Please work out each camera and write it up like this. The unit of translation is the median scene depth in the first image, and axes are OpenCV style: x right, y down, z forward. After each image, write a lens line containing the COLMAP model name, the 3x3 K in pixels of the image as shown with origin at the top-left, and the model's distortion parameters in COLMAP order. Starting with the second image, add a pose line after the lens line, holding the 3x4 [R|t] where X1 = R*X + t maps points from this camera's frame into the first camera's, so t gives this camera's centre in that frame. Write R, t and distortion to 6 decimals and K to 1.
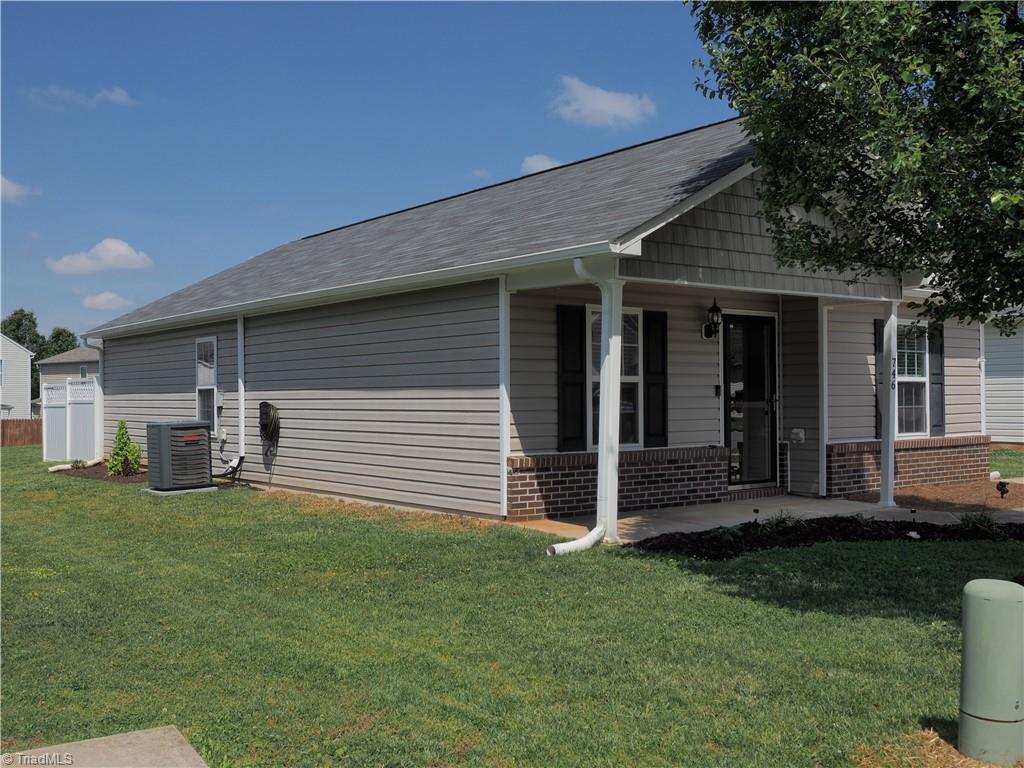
lens RADIAL K [[1010.9, 0, 514.8], [0, 1010.9, 387.7], [0, 0, 1]] dist [0.037017, 0.013213]
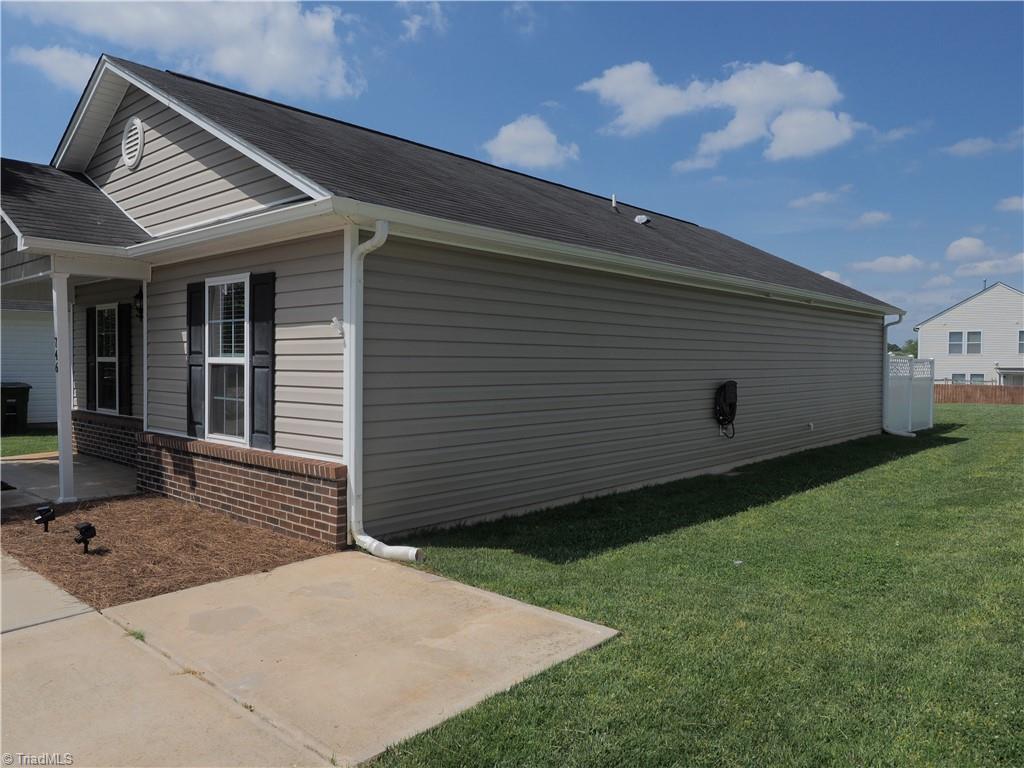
lens RADIAL K [[738.4, 0, 512.0], [0, 738.4, 384.0], [0, 0, 1]] dist [-0.010892, -0.001392]
pose [[0.176856, 0.037706, -0.983514, 0.987914], [-0.005328, 0.999288, 0.037353, -0.013043], [0.984222, -0.001366, 0.176931, 1.172697]]
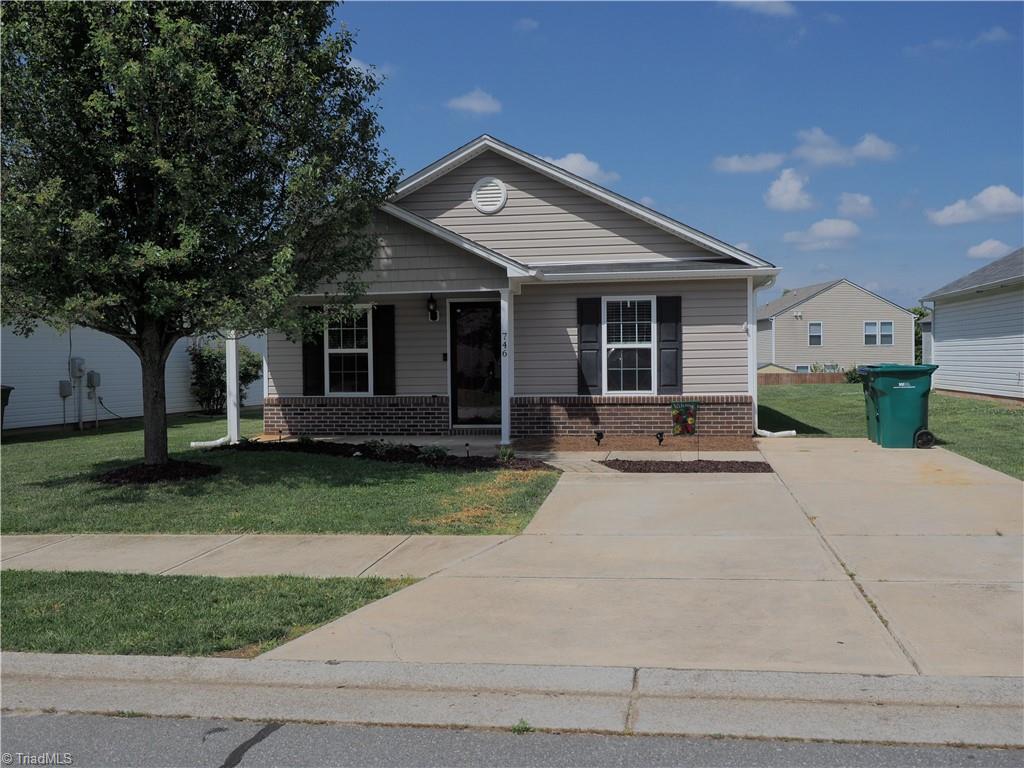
lens RADIAL K [[1010.9, 0, 514.8], [0, 1010.9, 387.7], [0, 0, 1]] dist [0.037017, 0.013213]
pose [[0.689835, 0.016562, -0.723777, 1.226936], [0.011836, 0.999347, 0.034149, -0.001534], [0.723869, -0.032124, 0.689189, 0.090770]]
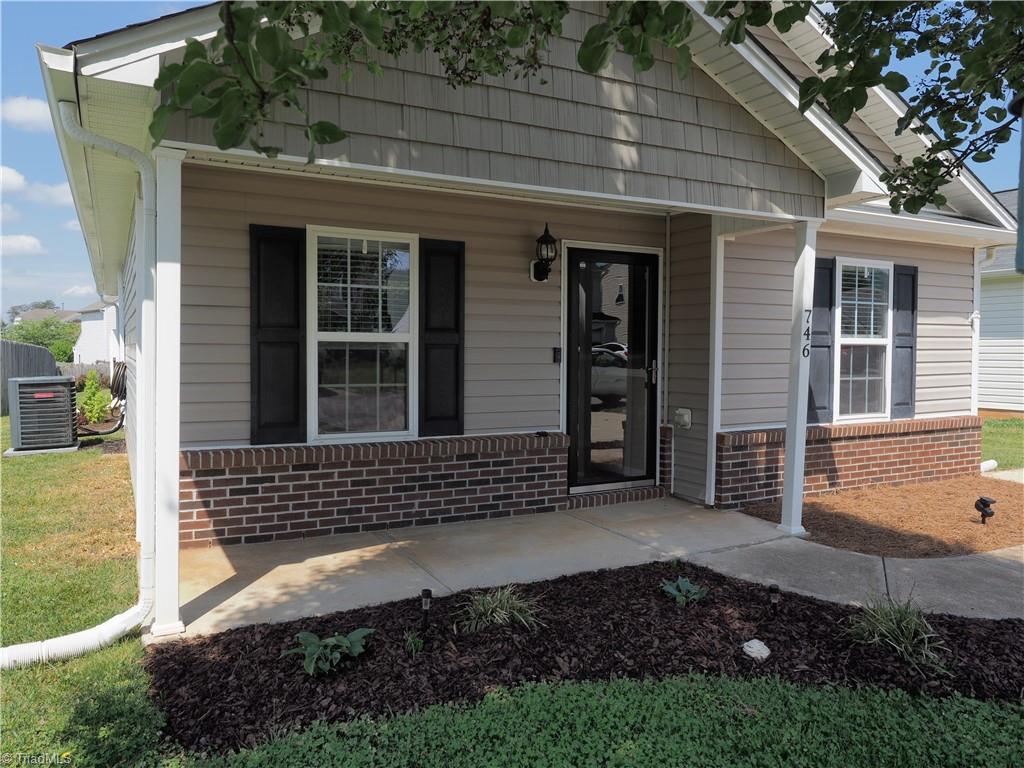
lens RADIAL K [[746.3, 0, 510.8], [0, 746.3, 374.8], [0, 0, 1]] dist [-0.011003, 0.007604]
pose [[0.984545, 0.017961, -0.174206, 0.247675], [-0.010411, 0.998970, 0.044158, -0.005585], [0.174819, -0.041662, 0.983719, 0.451911]]
